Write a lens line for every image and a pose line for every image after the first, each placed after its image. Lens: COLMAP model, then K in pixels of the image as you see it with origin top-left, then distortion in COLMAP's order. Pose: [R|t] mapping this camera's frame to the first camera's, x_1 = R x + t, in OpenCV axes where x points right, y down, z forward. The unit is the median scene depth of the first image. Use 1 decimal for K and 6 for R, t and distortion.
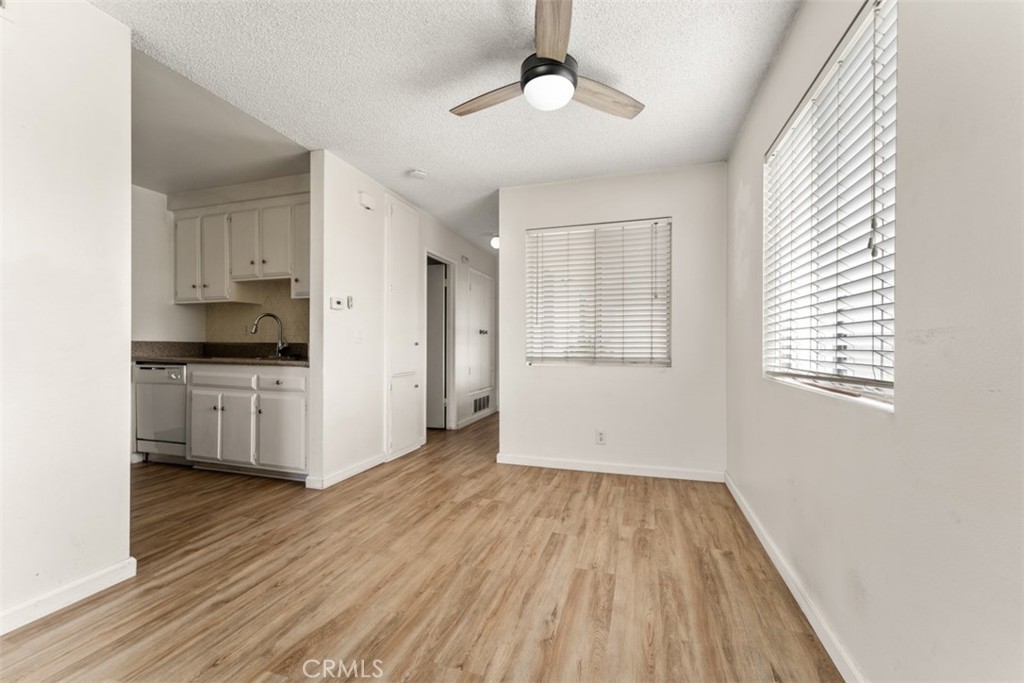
lens RADIAL K [[420.7, 0, 510.2], [0, 420.7, 347.6], [0, 0, 1]] dist [0.001630, -0.000061]
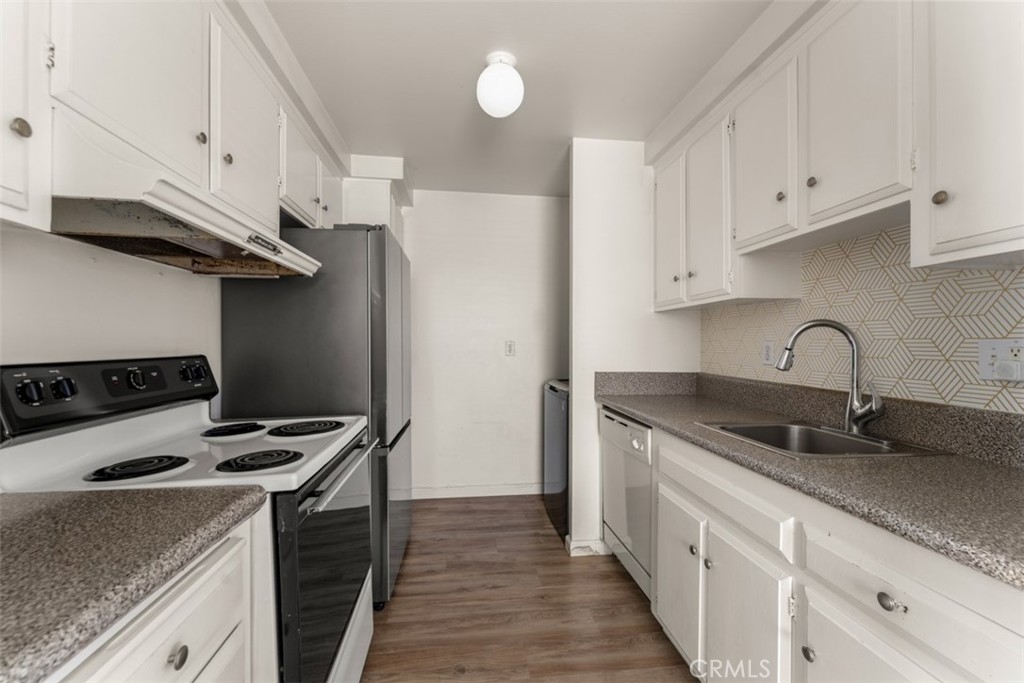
lens RADIAL K [[420.7, 0, 510.2], [0, 420.7, 347.6], [0, 0, 1]] dist [0.001630, -0.000061]
pose [[0.437411, 0.002606, -0.899258, -0.360534], [0.001392, 0.999993, 0.003574, -0.058243], [0.899260, -0.002815, 0.437404, 0.586089]]
